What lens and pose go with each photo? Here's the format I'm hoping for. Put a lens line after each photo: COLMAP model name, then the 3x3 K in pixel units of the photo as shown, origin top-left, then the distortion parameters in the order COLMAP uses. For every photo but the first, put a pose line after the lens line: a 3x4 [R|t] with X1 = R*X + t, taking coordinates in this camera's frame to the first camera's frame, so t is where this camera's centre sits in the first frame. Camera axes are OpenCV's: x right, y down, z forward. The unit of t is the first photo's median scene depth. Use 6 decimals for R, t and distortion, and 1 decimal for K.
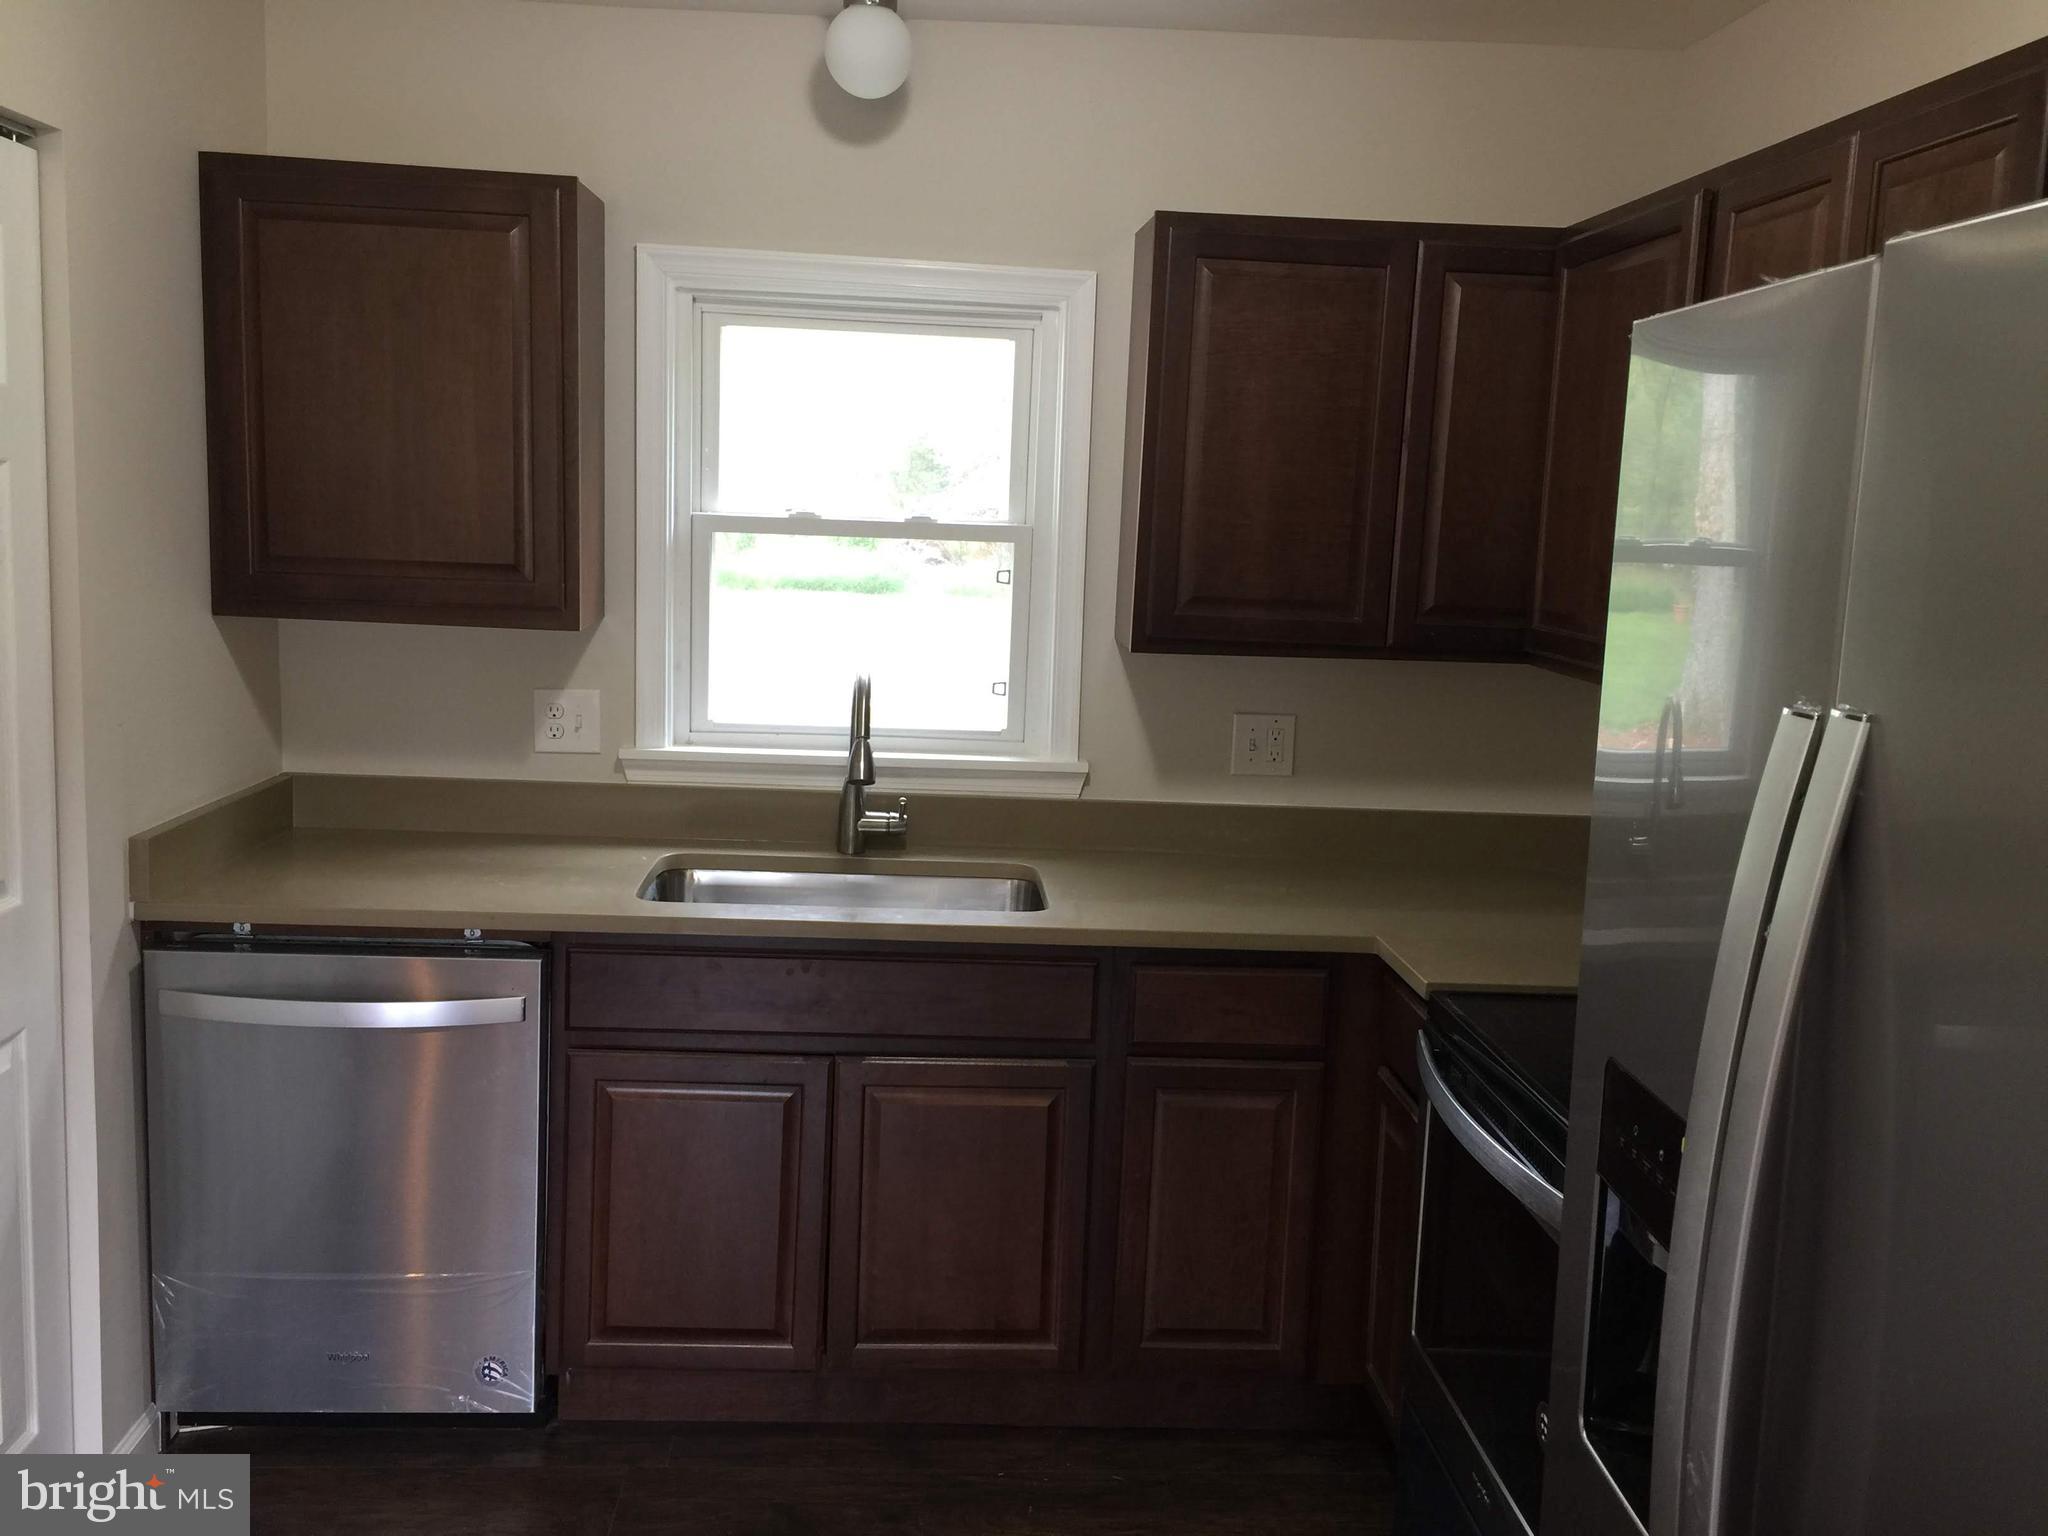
lens RADIAL K [[1739.4, 0, 1028.3], [0, 1739.4, 743.7], [0, 0, 1]] dist [0.064795, -0.081215]
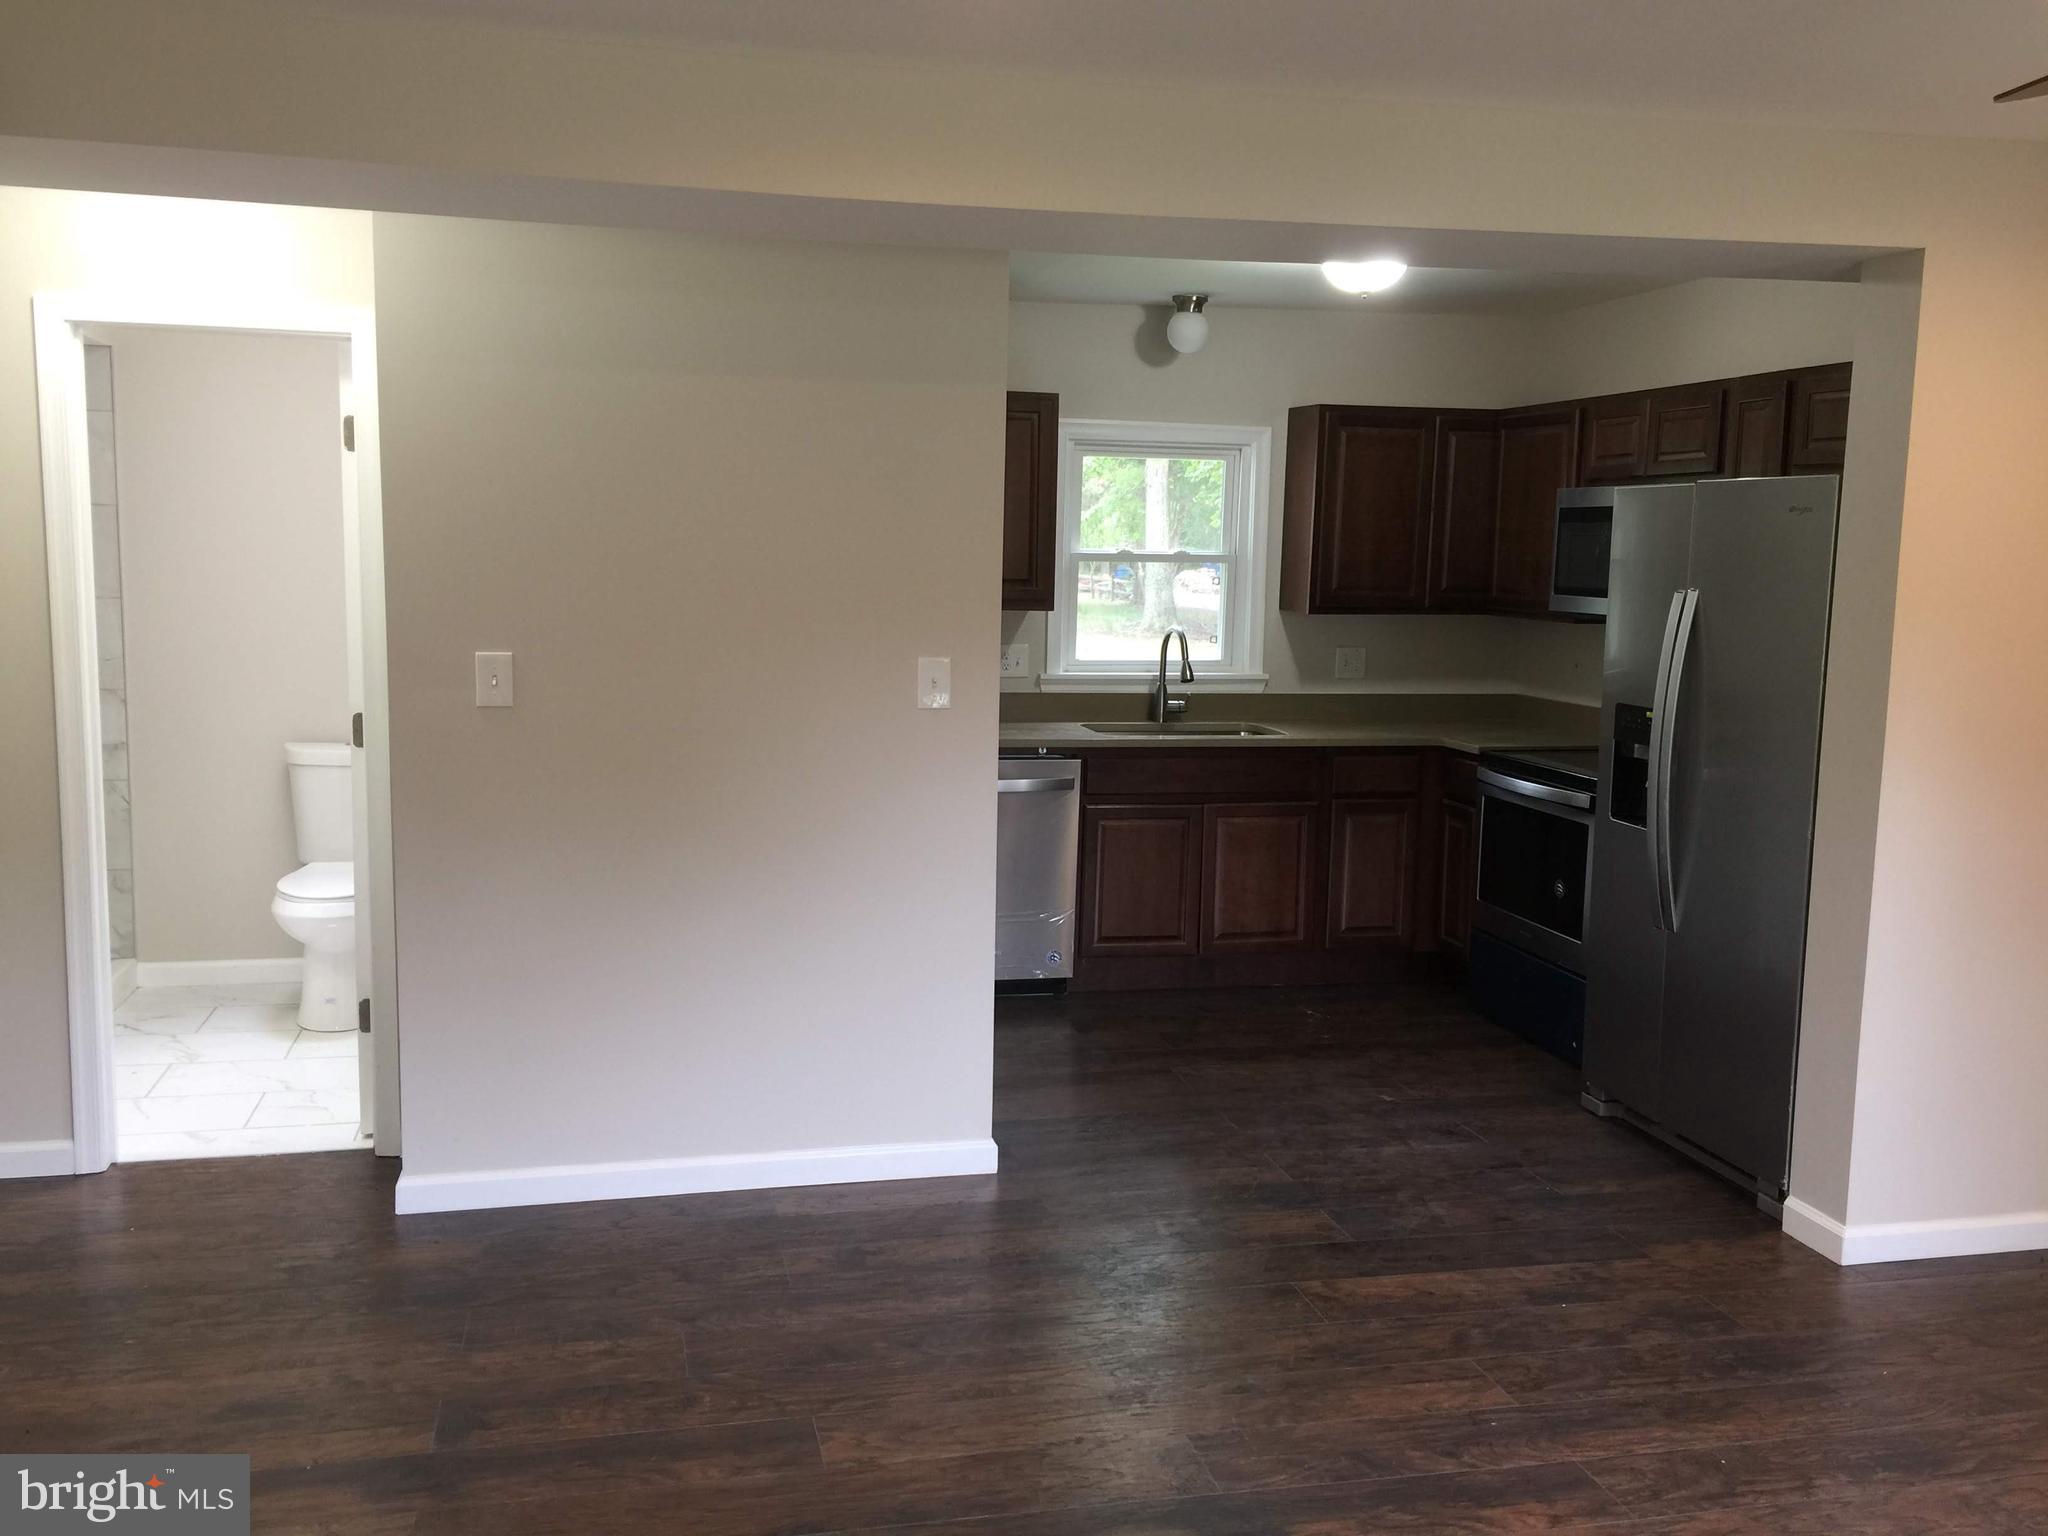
lens RADIAL K [[1739.4, 0, 1016.0], [0, 1739.4, 763.2], [0, 0, 1]] dist [0.064795, -0.081215]
pose [[0.986223, -0.042414, 0.159894, -0.640559], [0.043397, 0.999054, -0.002663, 0.118170], [-0.159630, 0.009566, 0.987131, -1.016430]]
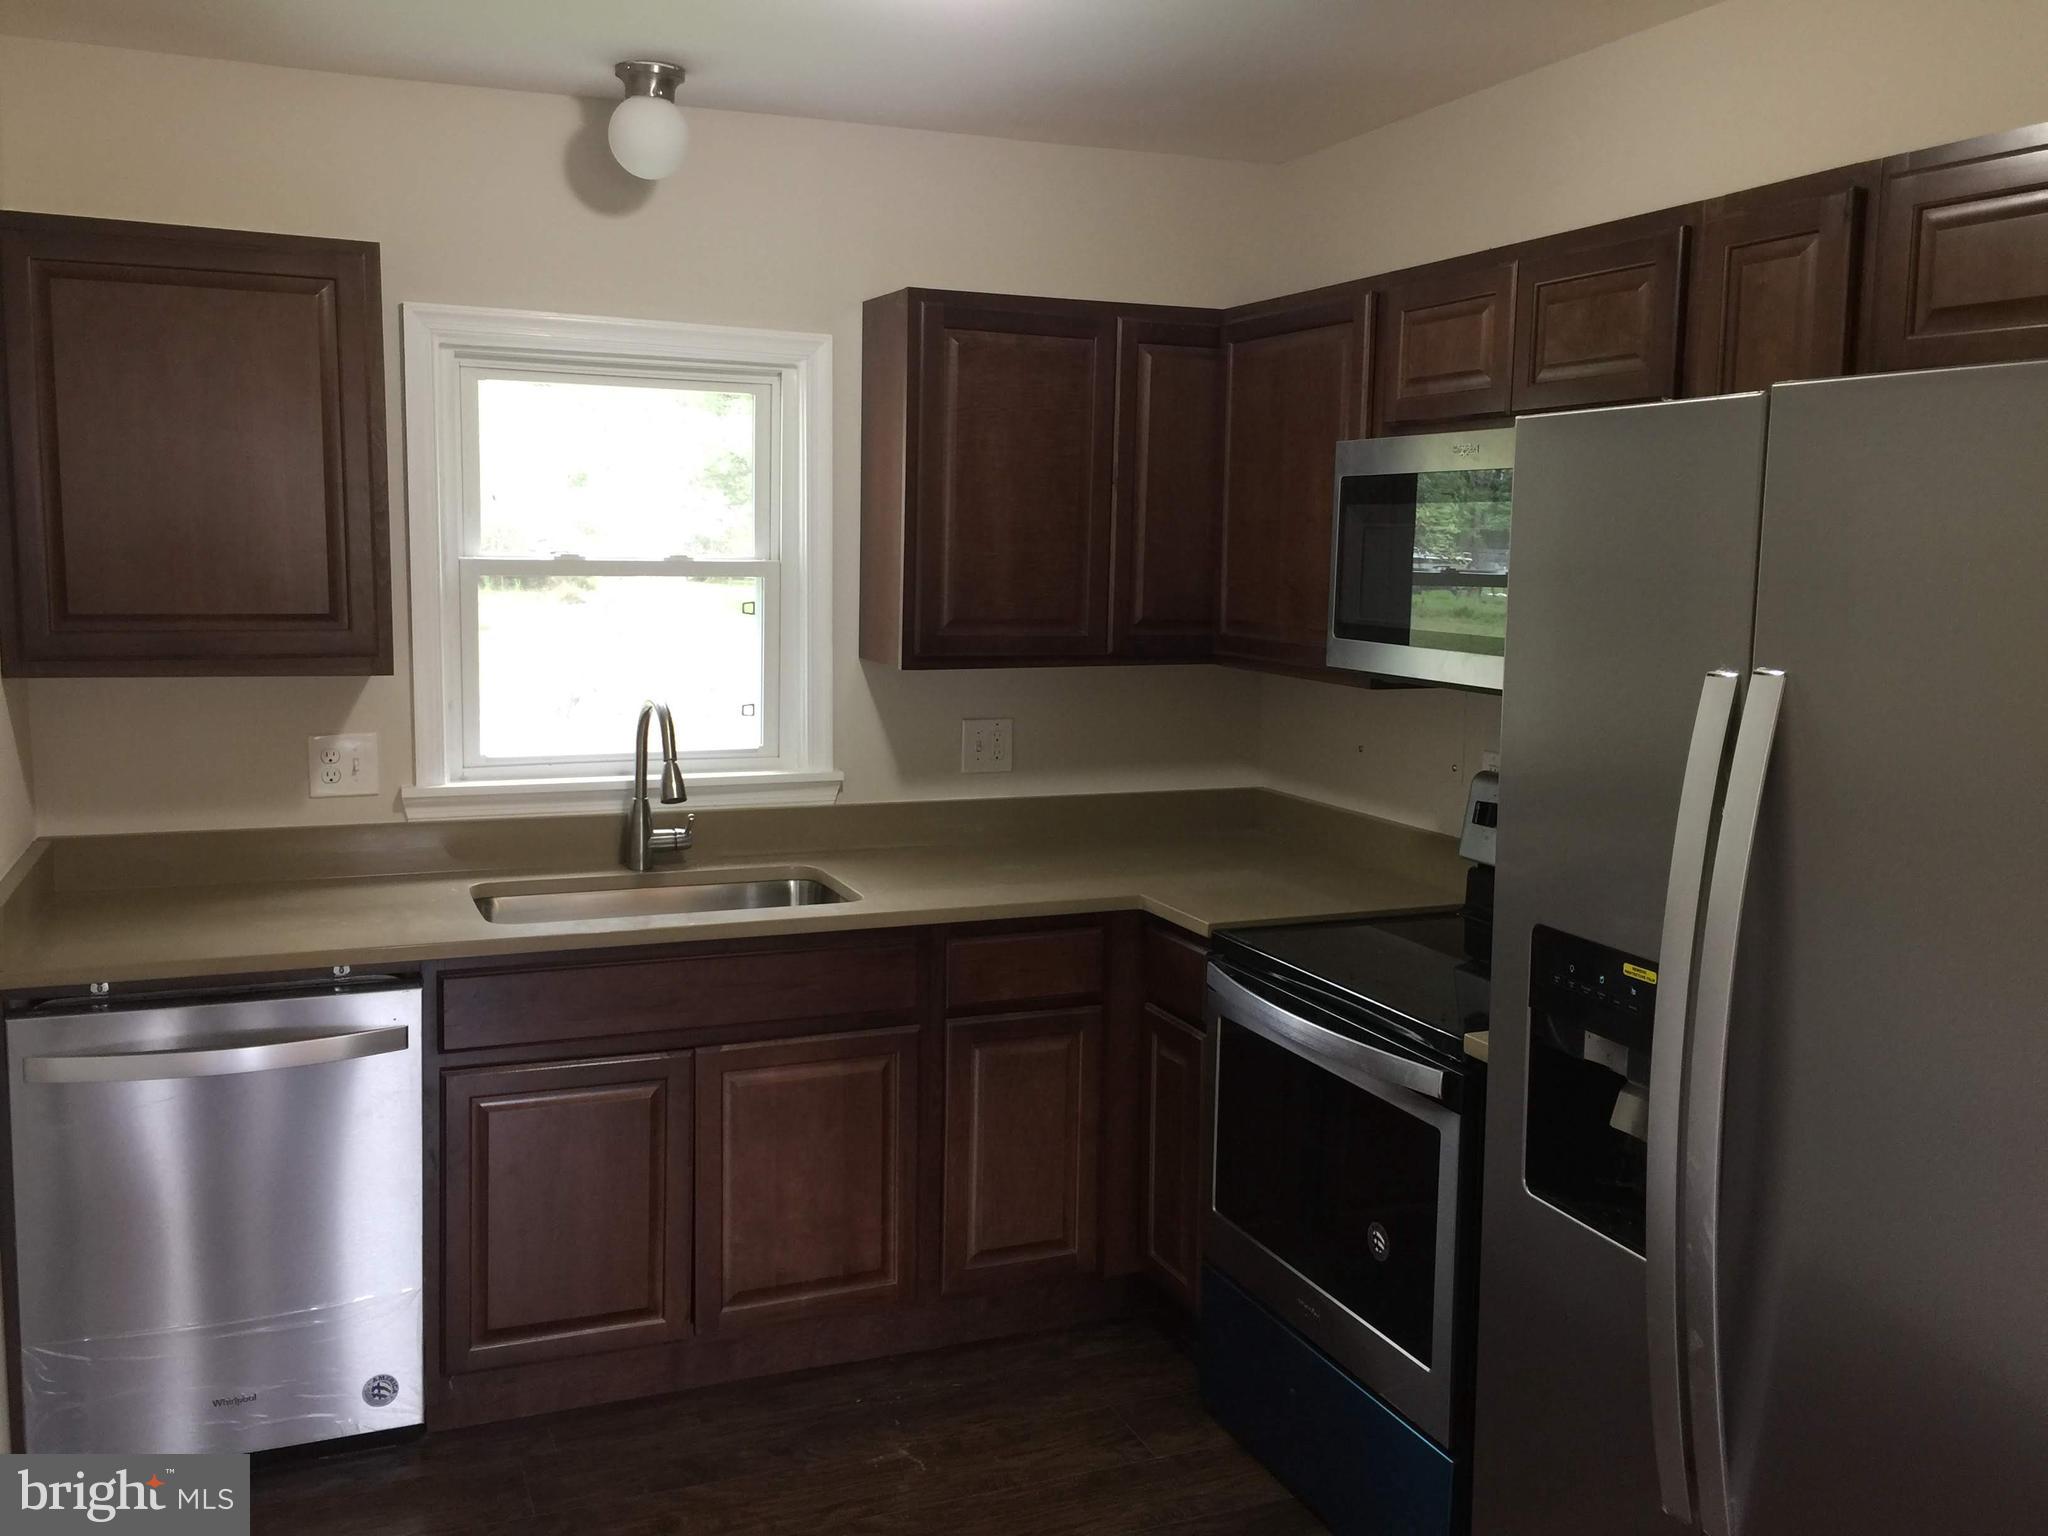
lens RADIAL K [[1739.4, 0, 1023.2], [0, 1739.4, 740.4], [0, 0, 1]] dist [0.064795, -0.081215]
pose [[0.944375, -0.062615, 0.322854, -0.244141], [0.066759, 0.997768, -0.001765, 0.000961], [-0.322022, 0.023220, 0.946447, -0.108271]]
